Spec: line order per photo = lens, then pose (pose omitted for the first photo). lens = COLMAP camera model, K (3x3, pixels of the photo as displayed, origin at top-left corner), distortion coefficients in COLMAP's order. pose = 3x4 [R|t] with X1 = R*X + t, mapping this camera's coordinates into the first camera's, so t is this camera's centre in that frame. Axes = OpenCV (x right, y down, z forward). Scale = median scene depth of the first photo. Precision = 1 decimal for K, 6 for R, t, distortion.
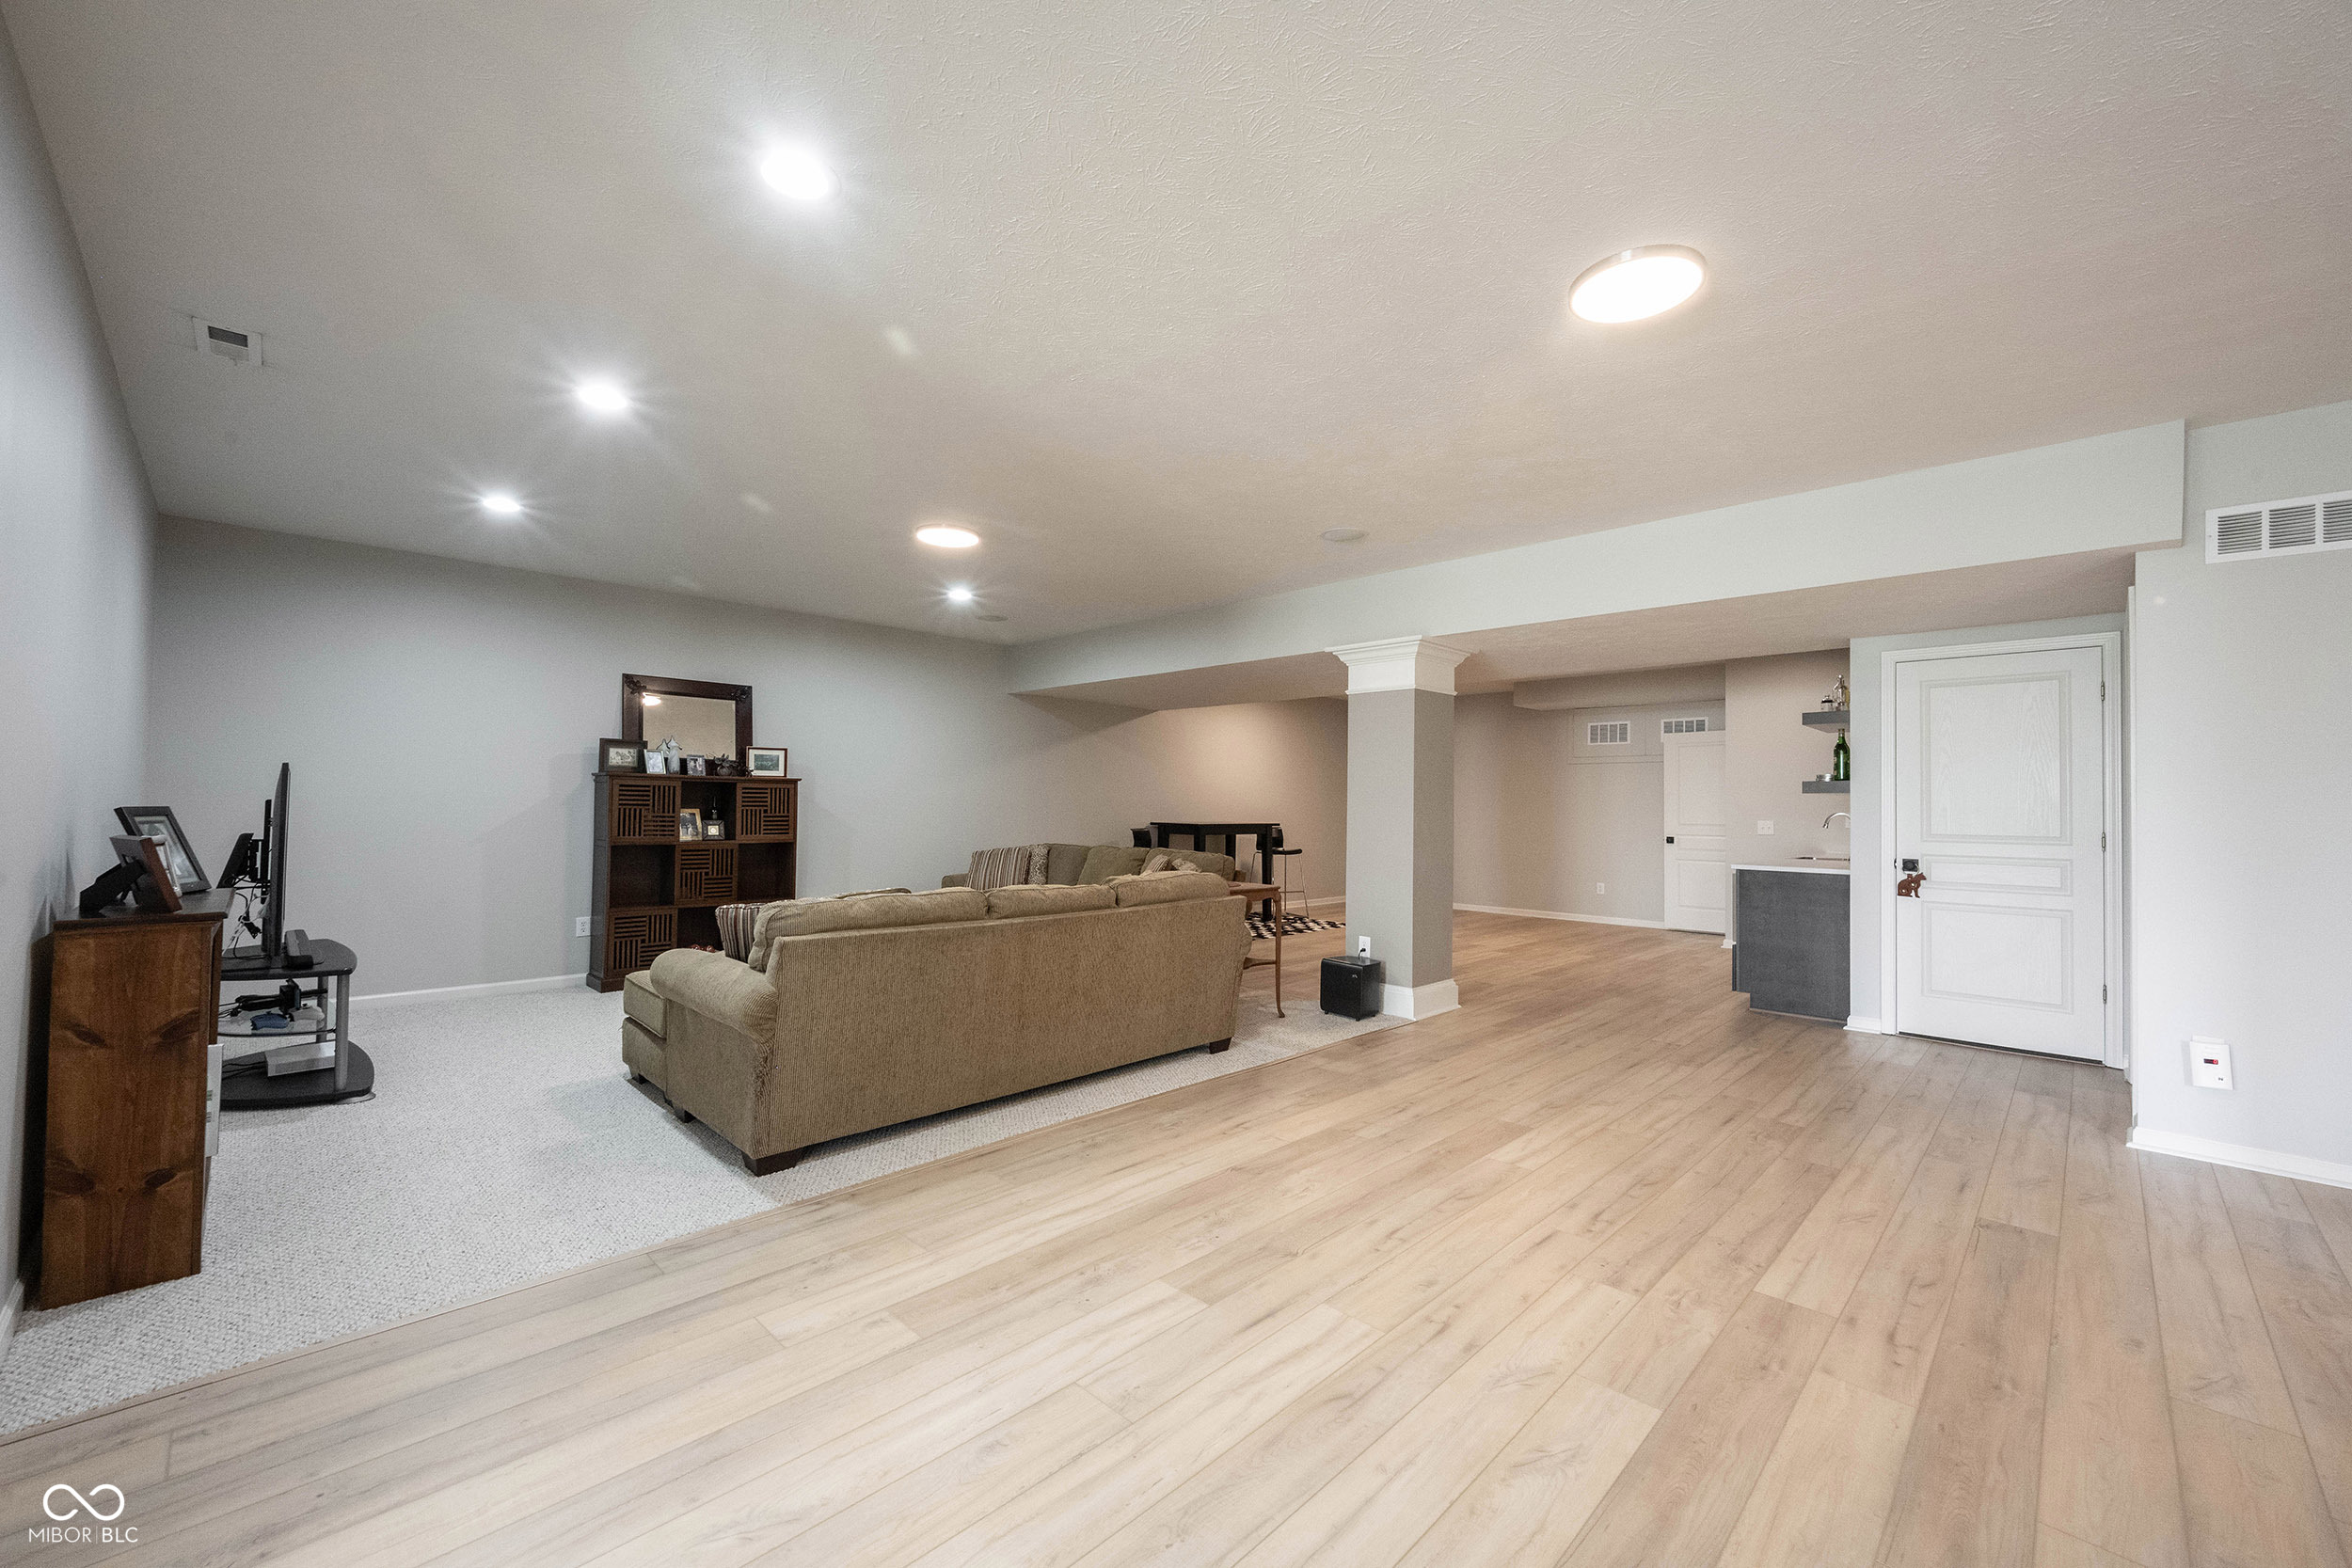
lens RADIAL K [[924.4, 0, 1172.1], [0, 924.4, 784.0], [0, 0, 1]] dist [-0.001564, -0.000260]
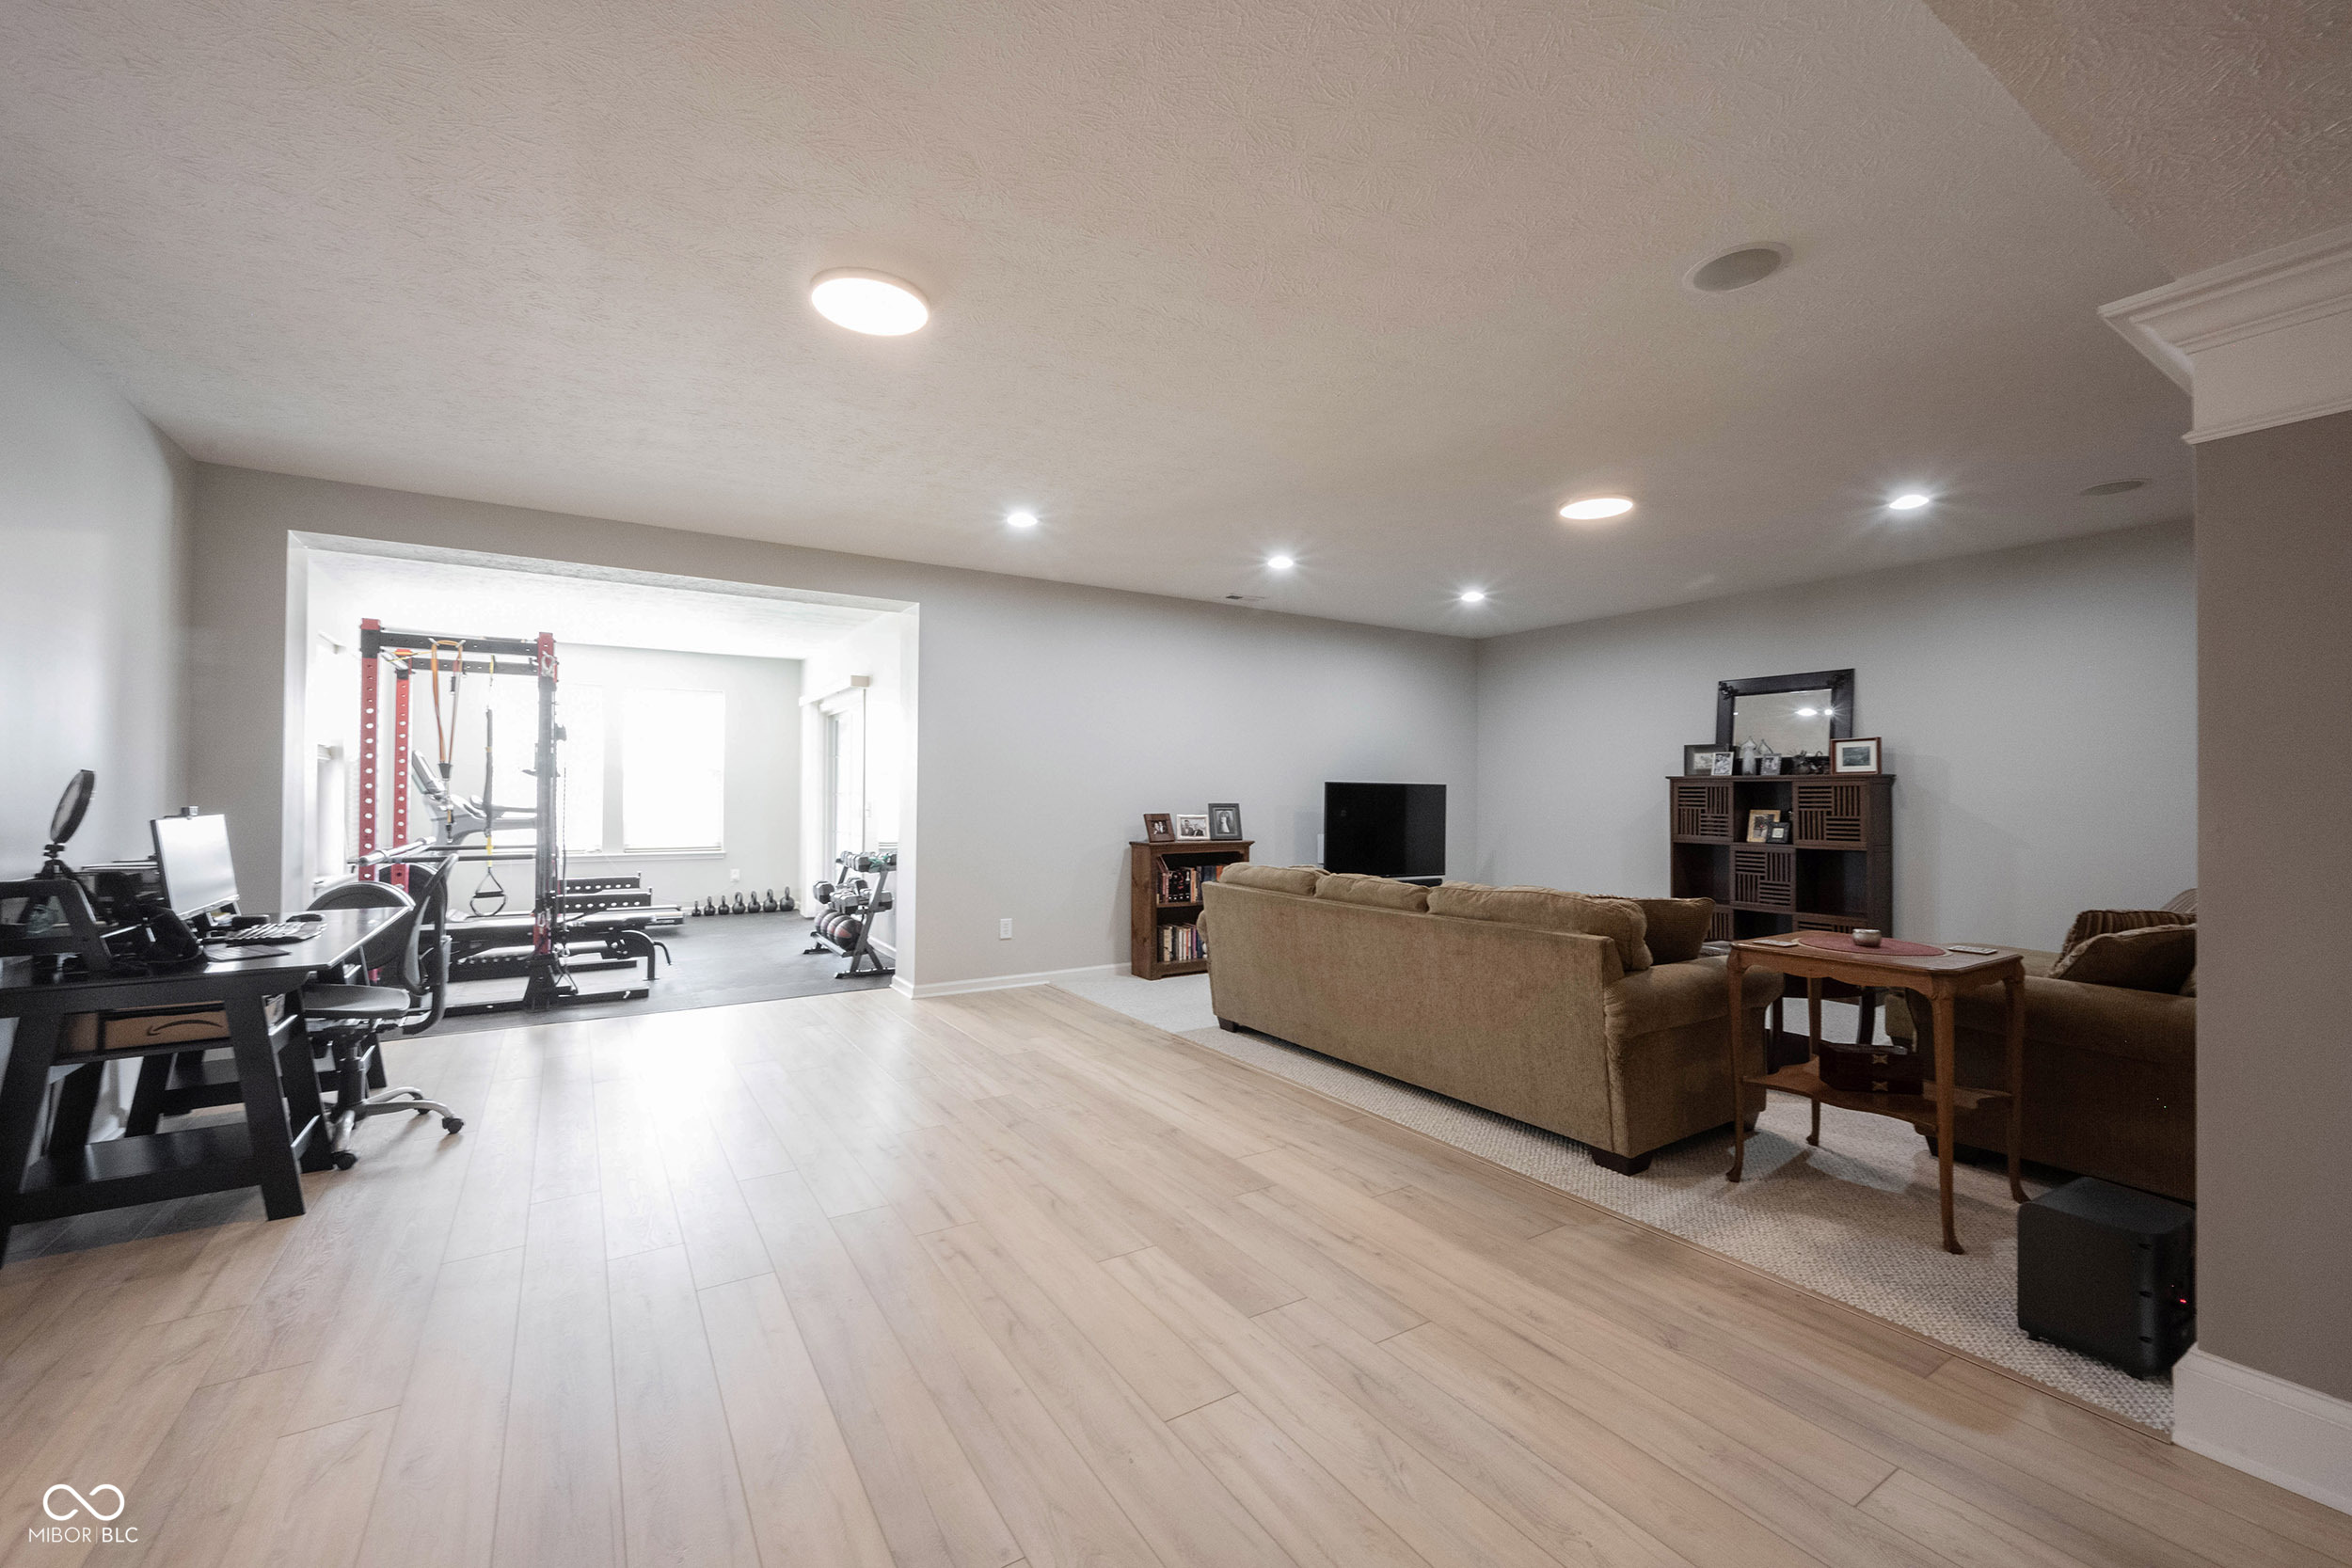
lens RADIAL K [[939.1, 0, 1176.0], [0, 939.1, 784.0], [0, 0, 1]] dist [-0.001065, 0.000059]
pose [[-0.214382, -0.025555, -0.976416, 0.715443], [0.015350, 0.999446, -0.029528, 0.024067], [0.976629, -0.021318, -0.213871, 0.765664]]
